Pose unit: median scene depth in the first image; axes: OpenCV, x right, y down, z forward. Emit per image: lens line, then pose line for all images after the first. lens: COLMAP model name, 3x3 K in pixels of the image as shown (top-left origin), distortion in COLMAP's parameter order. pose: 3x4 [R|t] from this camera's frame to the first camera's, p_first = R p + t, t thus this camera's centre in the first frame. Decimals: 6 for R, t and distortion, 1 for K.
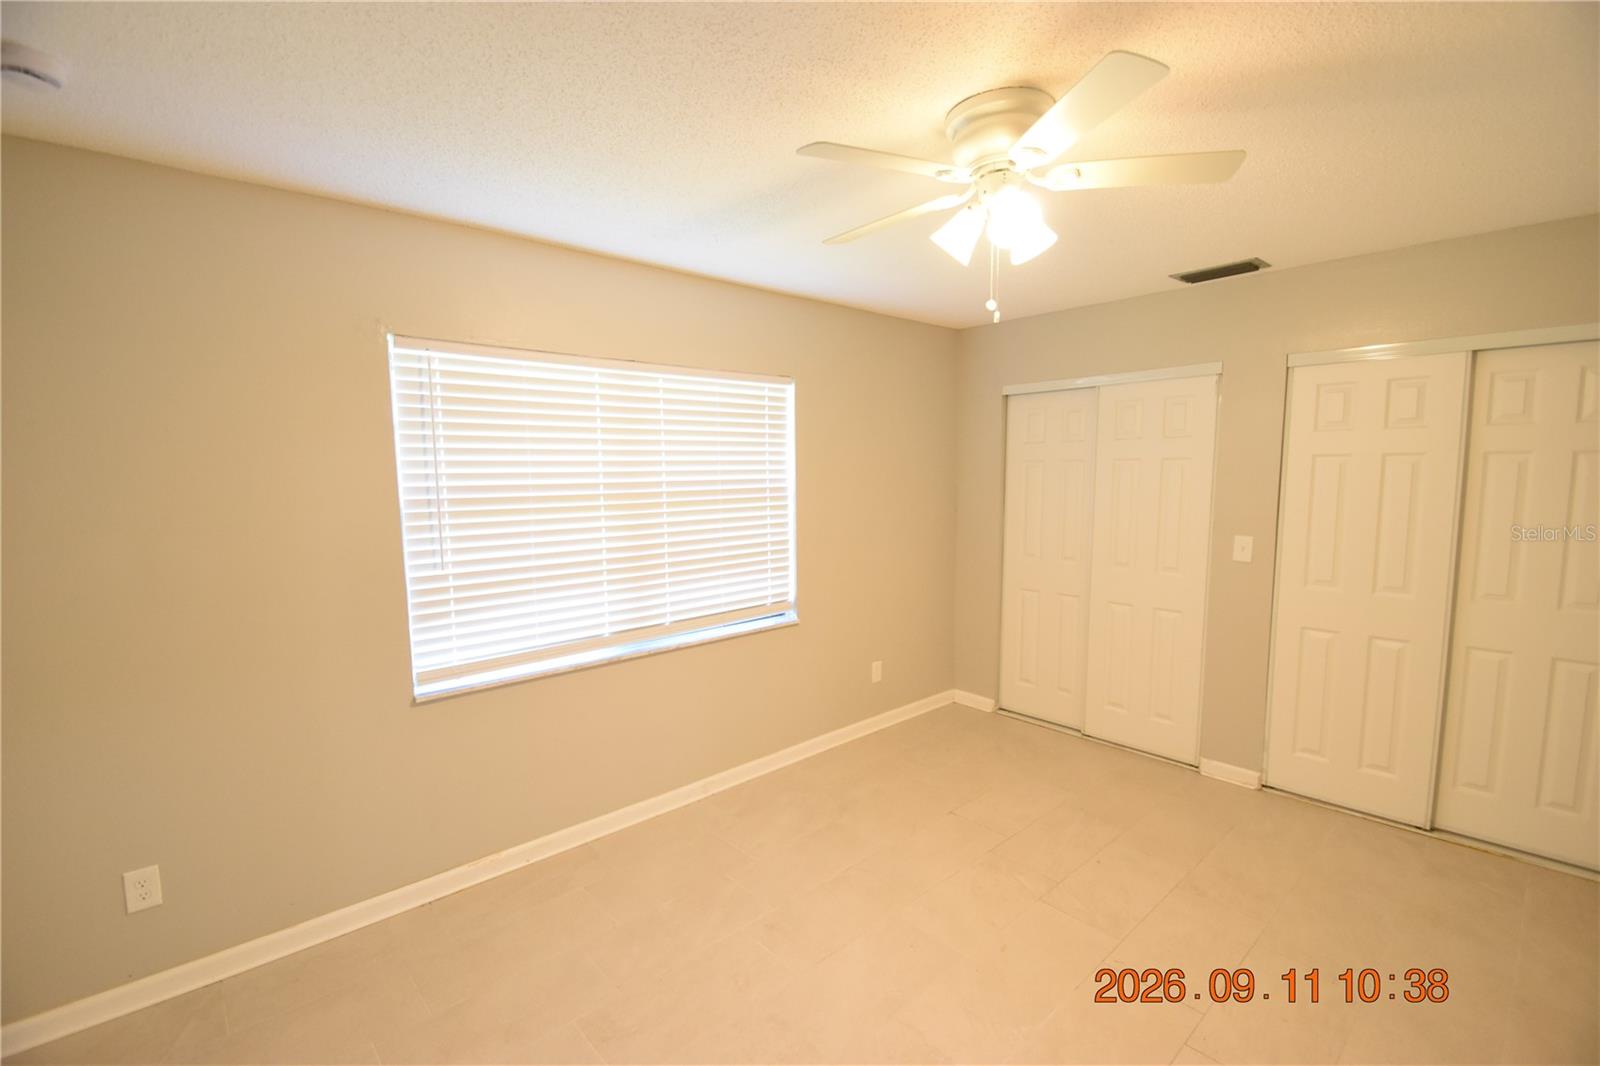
lens RADIAL K [[696.2, 0, 813.8], [0, 696.2, 549.6], [0, 0, 1]] dist [0.001714, -0.008699]
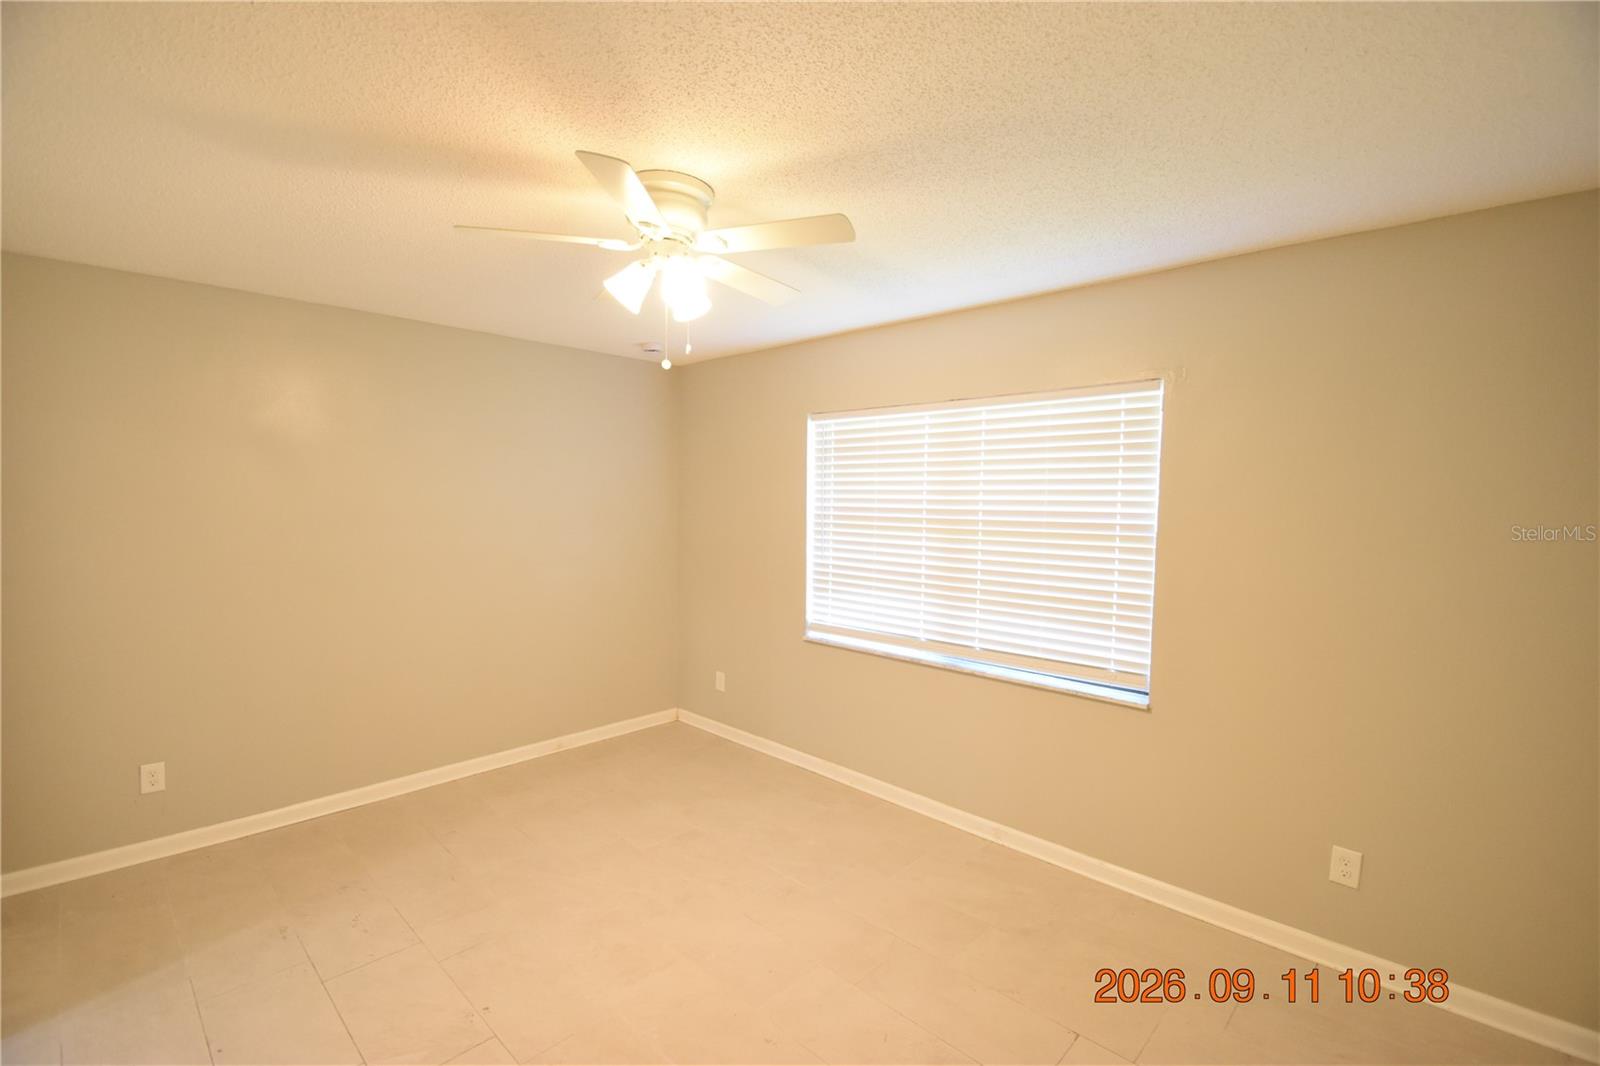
lens RADIAL K [[714.7, 0, 787.9], [0, 714.7, 531.3], [0, 0, 1]] dist [-0.007852, -0.000239]
pose [[0.035336, 0.076402, -0.996451, 0.976295], [-0.107747, 0.991553, 0.072205, -0.132776], [0.993550, 0.104813, 0.043269, 0.799807]]
